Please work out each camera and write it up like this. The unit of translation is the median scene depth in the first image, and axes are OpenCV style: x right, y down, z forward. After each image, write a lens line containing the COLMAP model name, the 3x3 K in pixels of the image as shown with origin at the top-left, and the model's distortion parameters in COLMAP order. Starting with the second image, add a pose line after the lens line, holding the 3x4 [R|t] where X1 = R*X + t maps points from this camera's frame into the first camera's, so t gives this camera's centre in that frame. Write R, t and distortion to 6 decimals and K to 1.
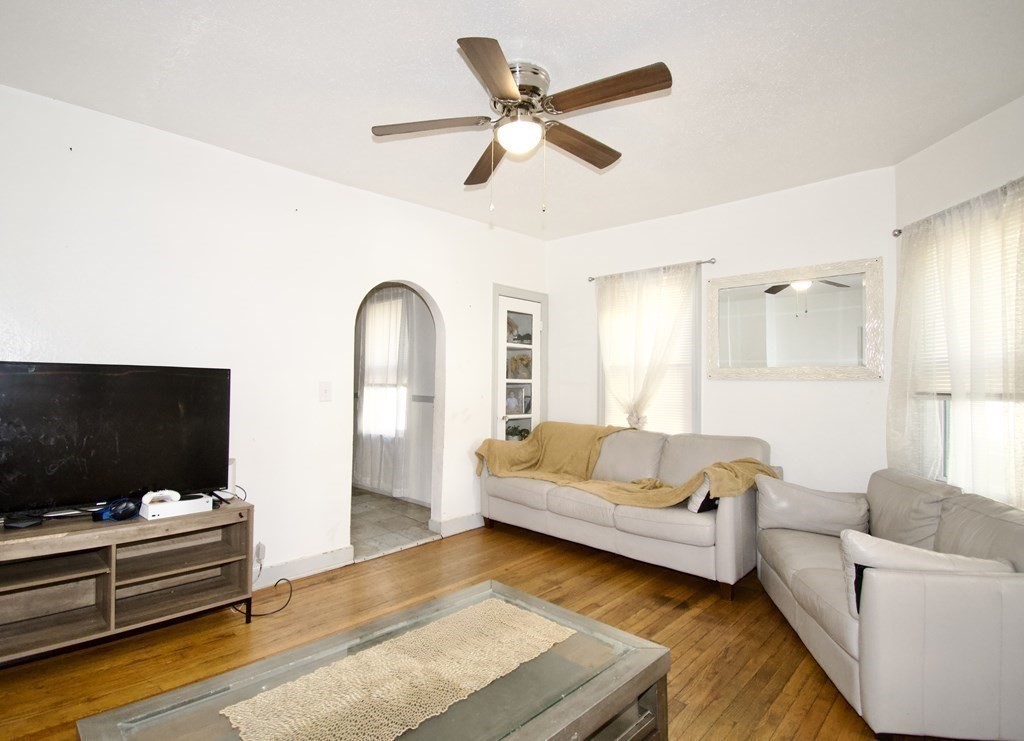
lens RADIAL K [[521.3, 0, 511.7], [0, 521.3, 361.4], [0, 0, 1]] dist [0.000680, -0.014240]
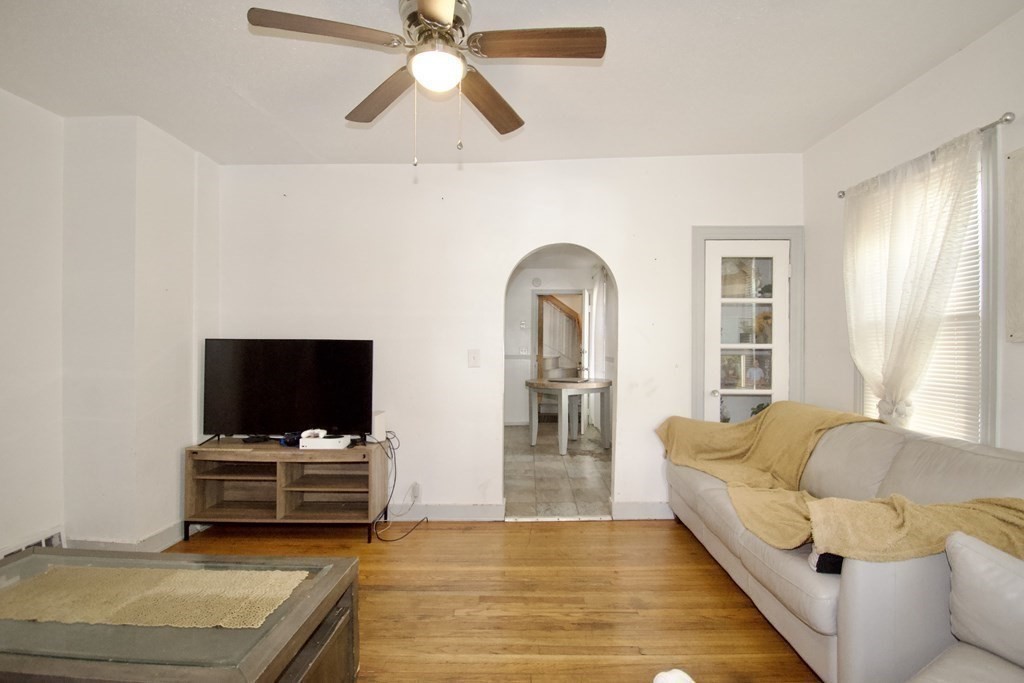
lens RADIAL K [[517.2, 0, 512.0], [0, 517.2, 341.5], [0, 0, 1]] dist [-0.000357, -0.000301]
pose [[0.682084, -0.010735, -0.731195, 0.426963], [0.035013, 0.999225, 0.017991, 0.005503], [0.730435, -0.037873, 0.681931, 0.279084]]
